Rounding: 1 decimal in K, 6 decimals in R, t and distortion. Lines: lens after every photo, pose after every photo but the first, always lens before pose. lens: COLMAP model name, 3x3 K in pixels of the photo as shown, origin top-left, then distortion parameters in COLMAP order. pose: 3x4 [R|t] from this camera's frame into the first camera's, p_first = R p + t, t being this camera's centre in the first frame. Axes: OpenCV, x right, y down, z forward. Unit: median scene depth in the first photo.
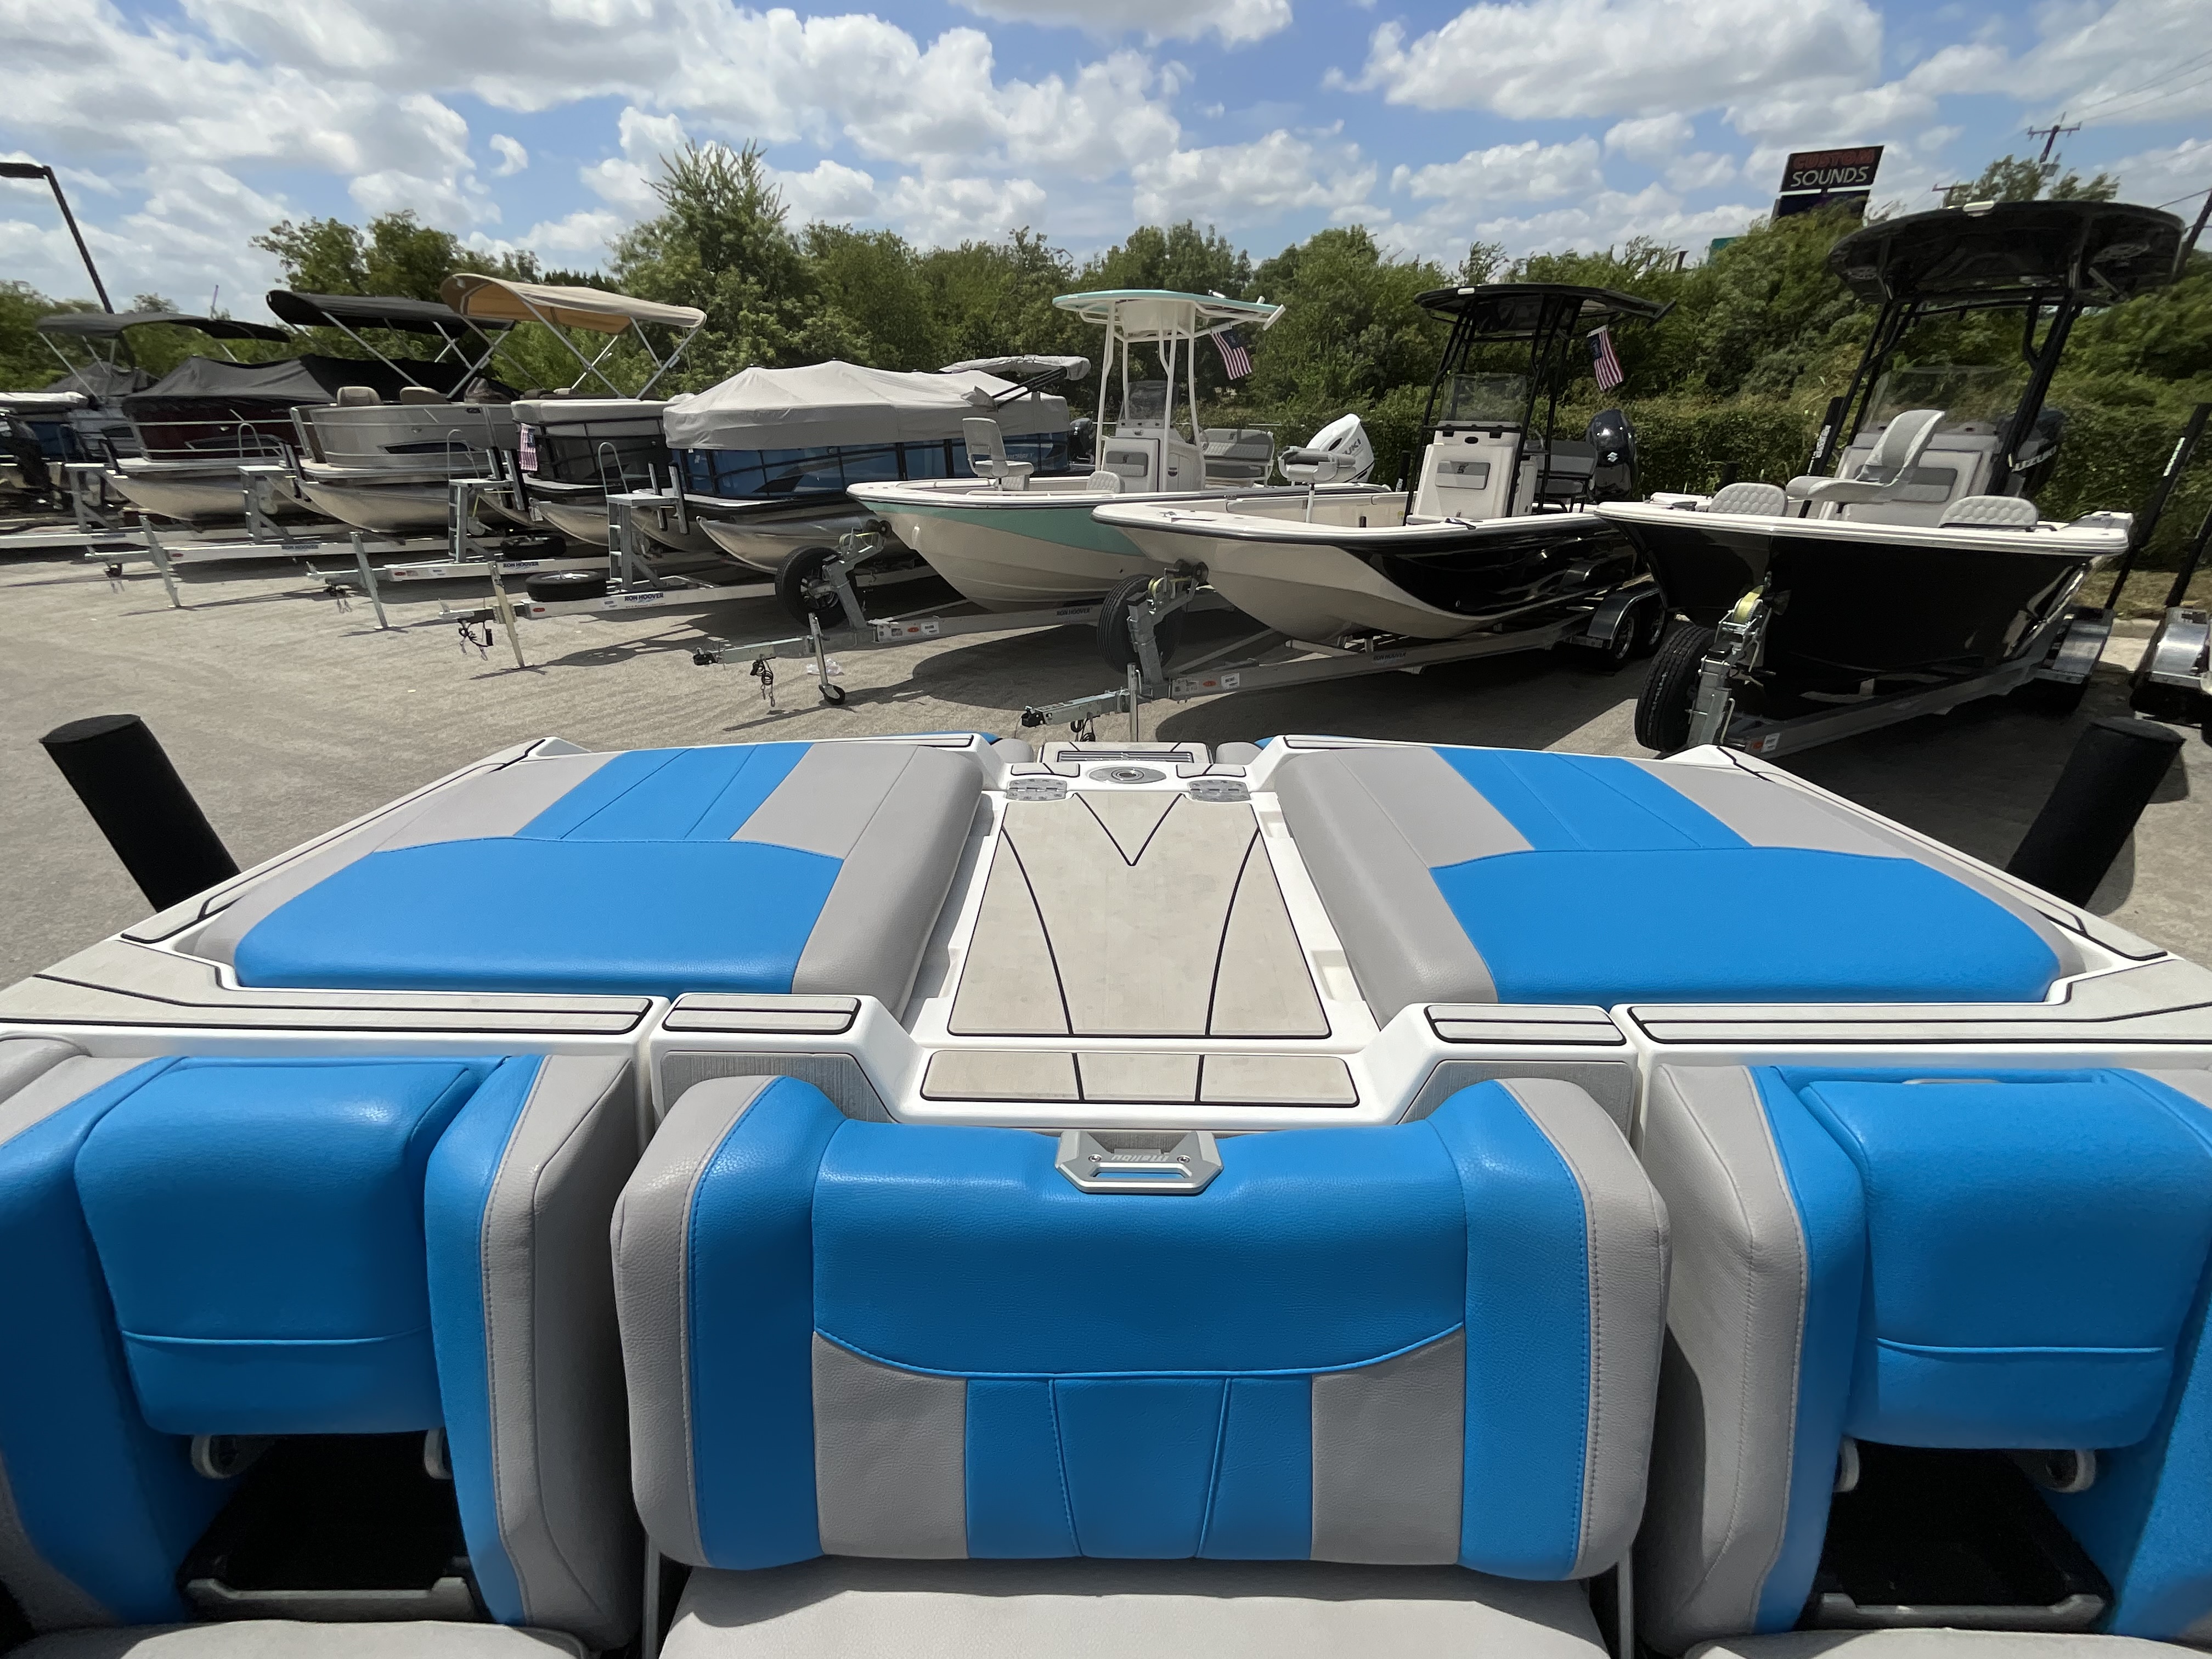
lens RADIAL K [[903.1, 0, 1105.8], [0, 903.1, 830.9], [0, 0, 1]] dist [-0.007363, 0.004321]
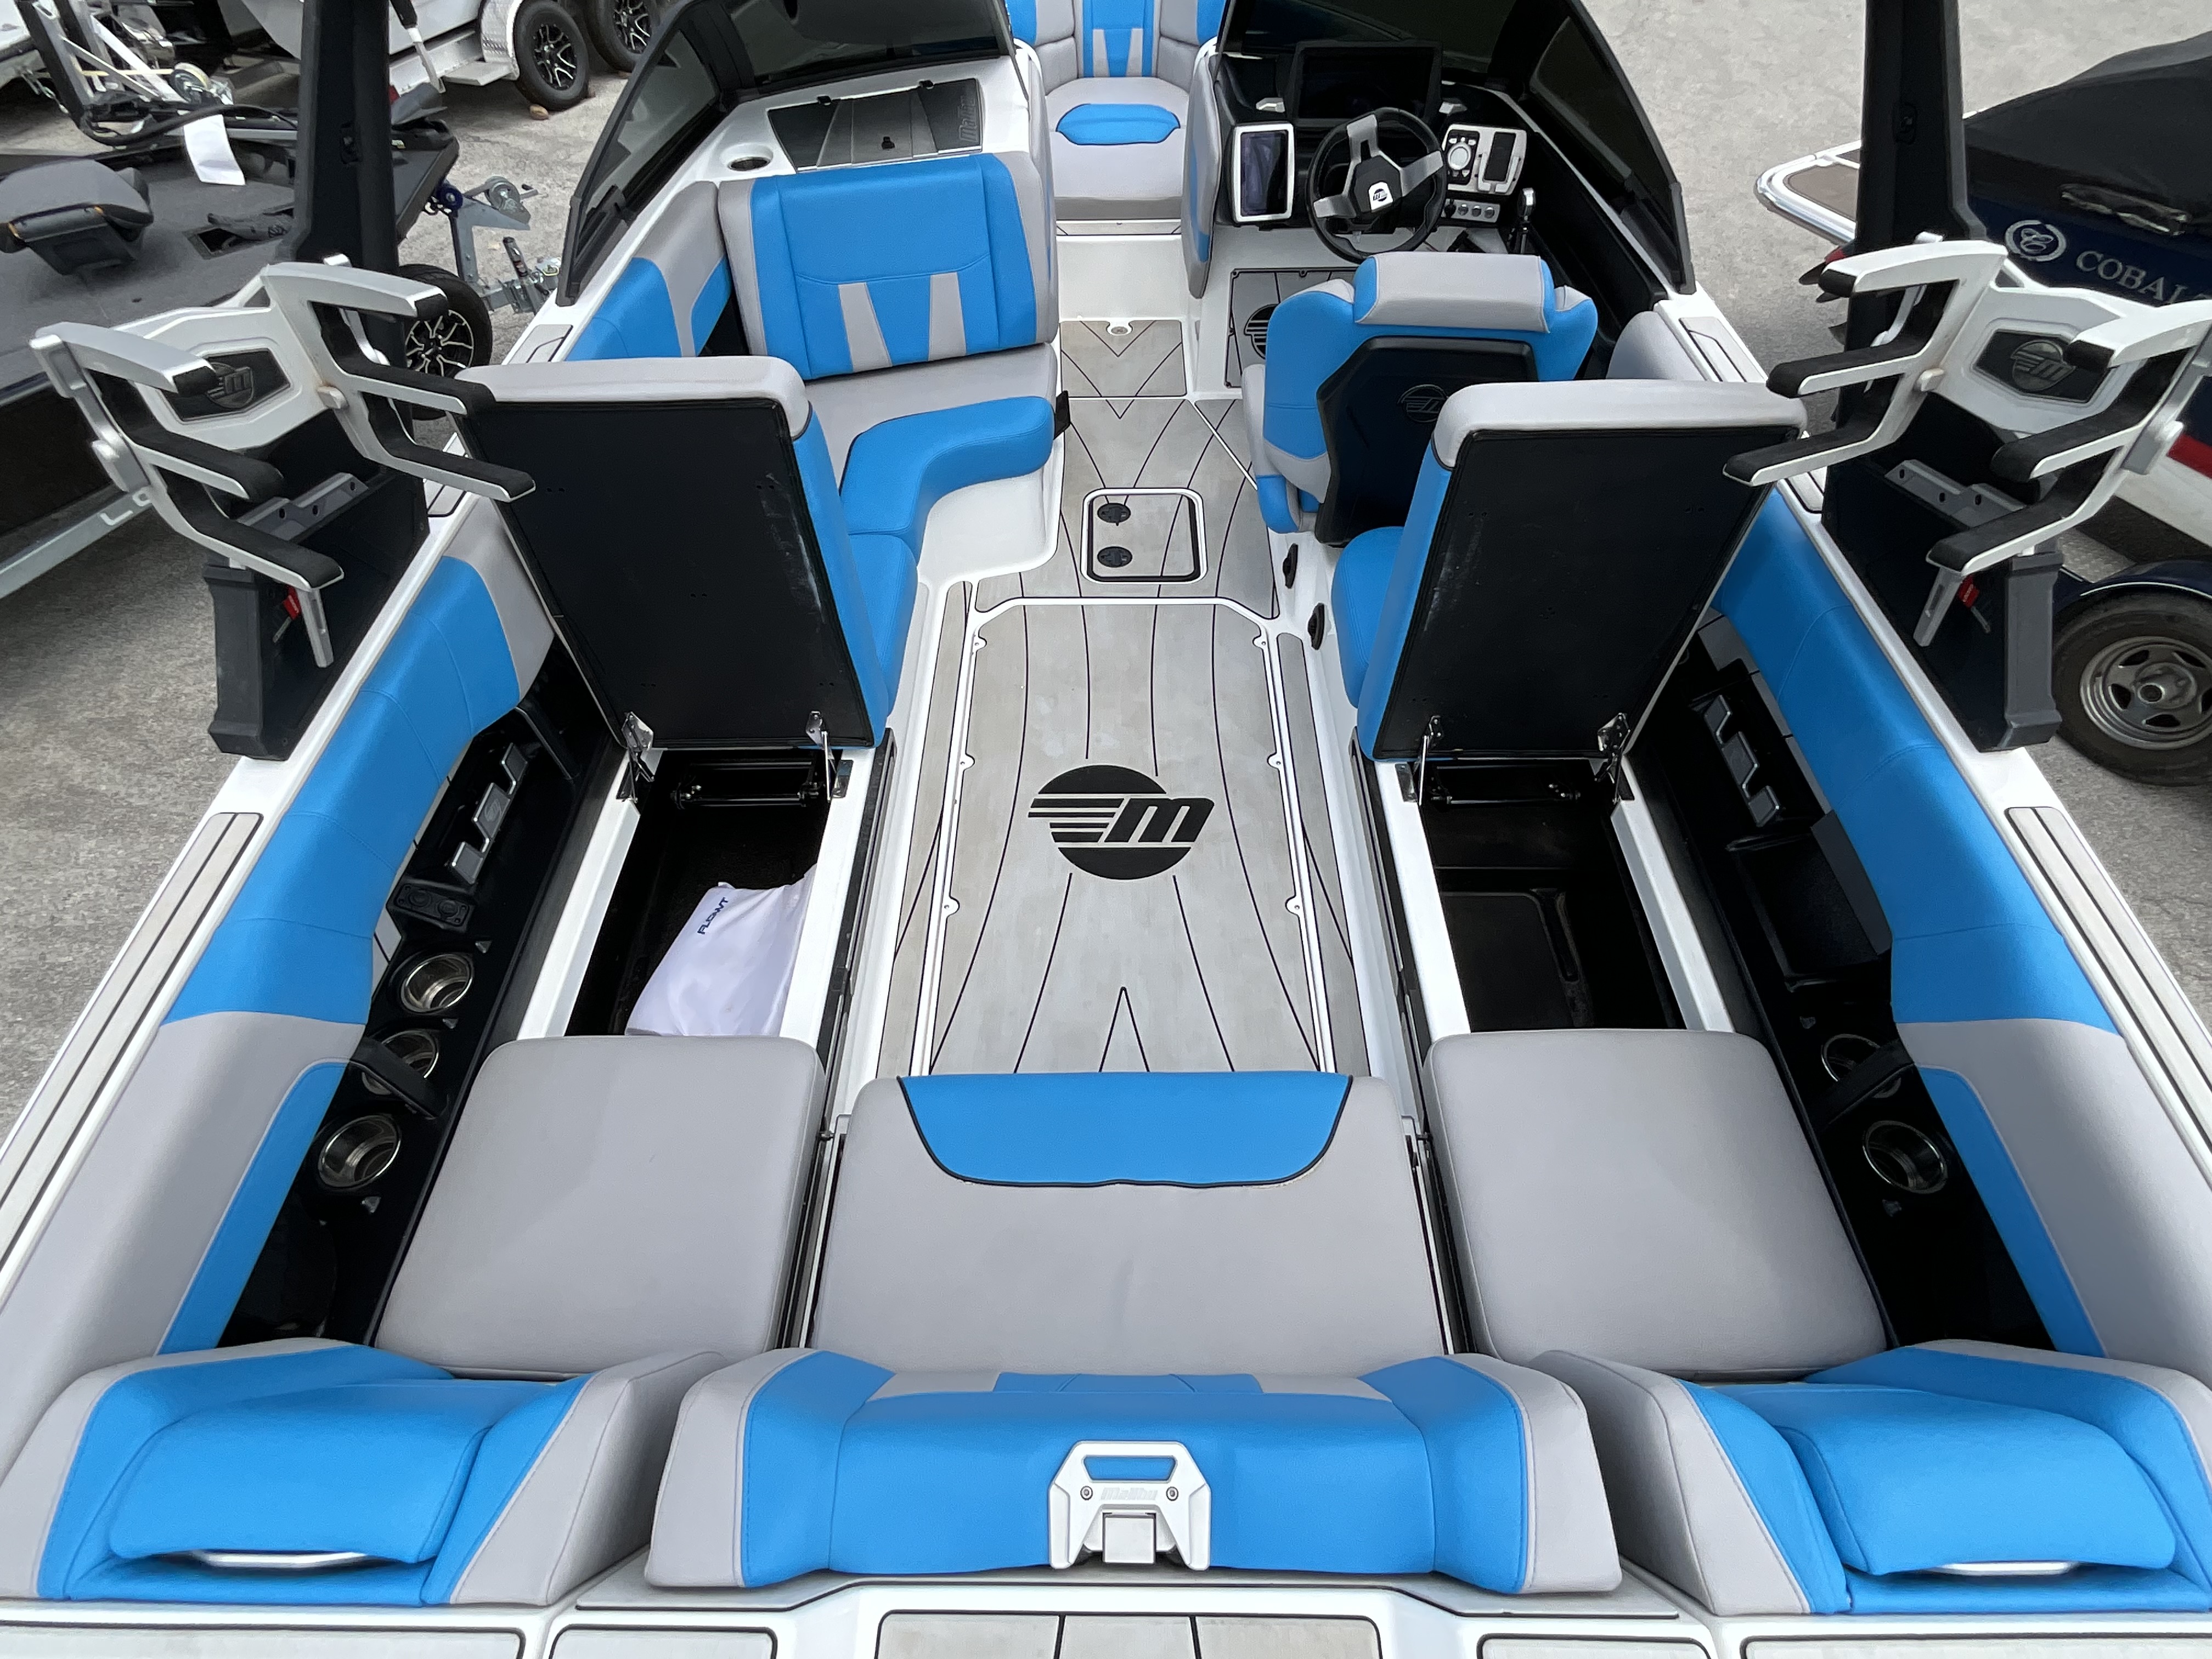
lens RADIAL K [[1063.0, 0, 1104.8], [0, 1063.0, 842.6], [0, 0, 1]] dist [0.004403, 0.000385]
pose [[-0.999968, 0.005407, 0.005920, 0.005001], [0.006849, 0.192209, 0.981330, -0.087712], [0.004168, 0.981339, -0.192240, 0.044698]]
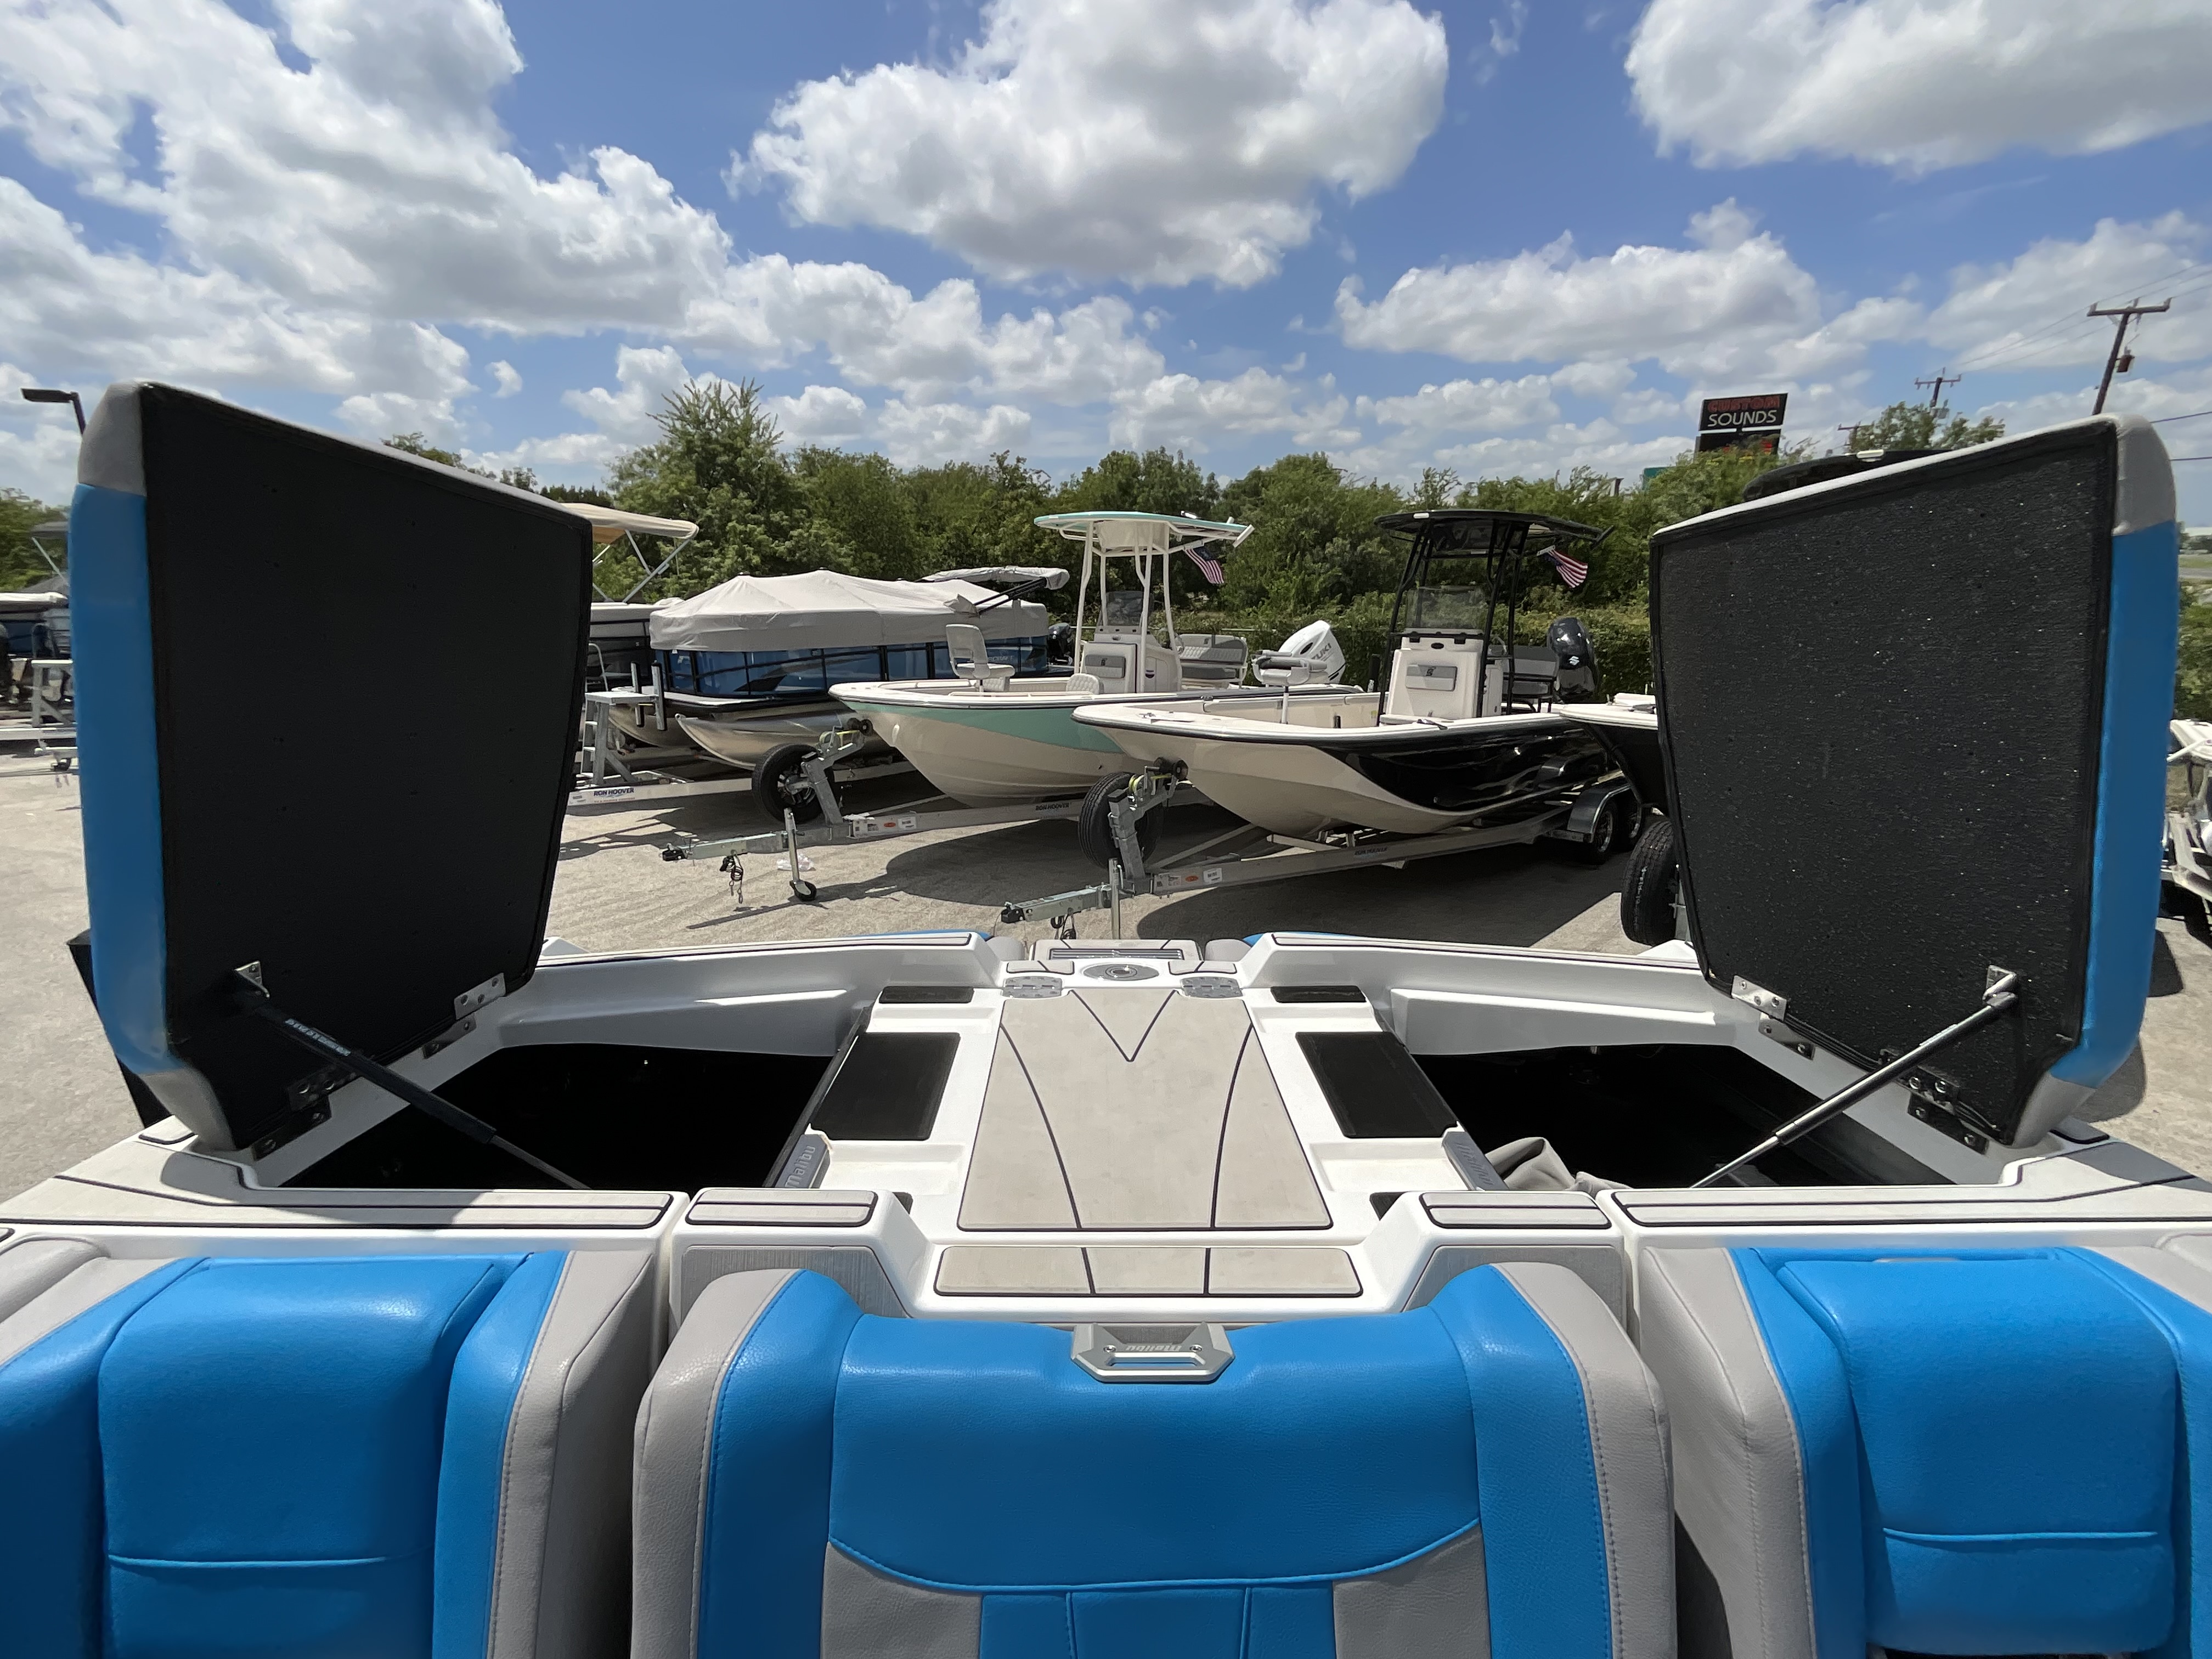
lens RADIAL K [[951.3, 0, 1106.1], [0, 951.3, 830.5], [0, 0, 1]] dist [-0.000341, -0.000223]
pose [[0.999666, -0.000790, 0.025850, -0.003925], [0.006179, 0.977879, -0.209079, 0.001123], [-0.025113, 0.209168, 0.977557, -0.016151]]
